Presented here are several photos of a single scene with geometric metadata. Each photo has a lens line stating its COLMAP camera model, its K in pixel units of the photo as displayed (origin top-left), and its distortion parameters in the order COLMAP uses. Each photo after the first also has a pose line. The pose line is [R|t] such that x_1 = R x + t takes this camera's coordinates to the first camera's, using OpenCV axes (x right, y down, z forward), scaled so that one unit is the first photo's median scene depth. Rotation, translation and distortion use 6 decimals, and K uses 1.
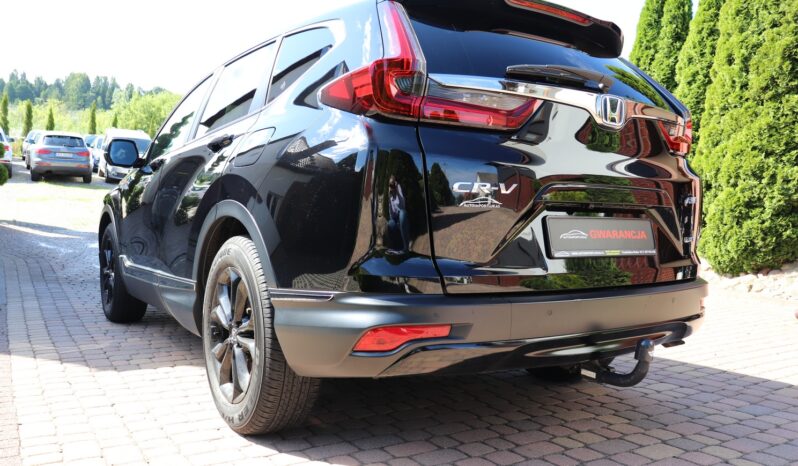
lens RADIAL K [[669.0, 0, 394.8], [0, 669.0, 241.0], [0, 0, 1]] dist [-0.177180, 0.155490]
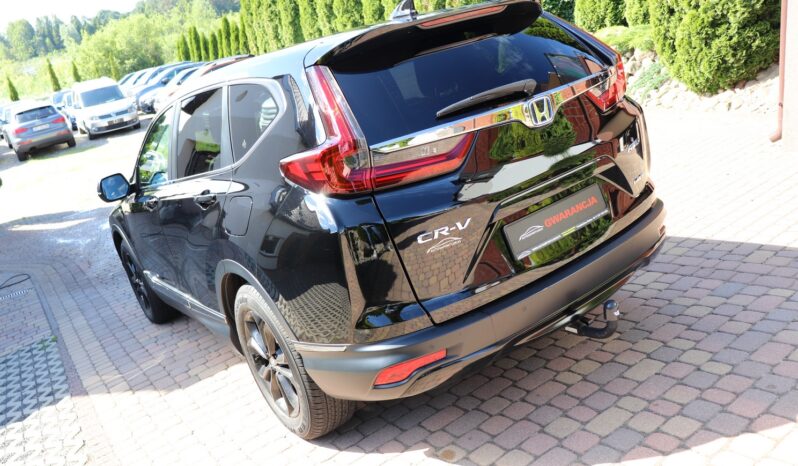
lens RADIAL K [[669.0, 0, 394.8], [0, 669.0, 241.0], [0, 0, 1]] dist [-0.177180, 0.155490]
pose [[0.962039, -0.269117, -0.045344, 0.027926], [0.272388, 0.936574, 0.220529, -0.095546], [-0.016881, -0.224509, 0.974326, -0.037653]]
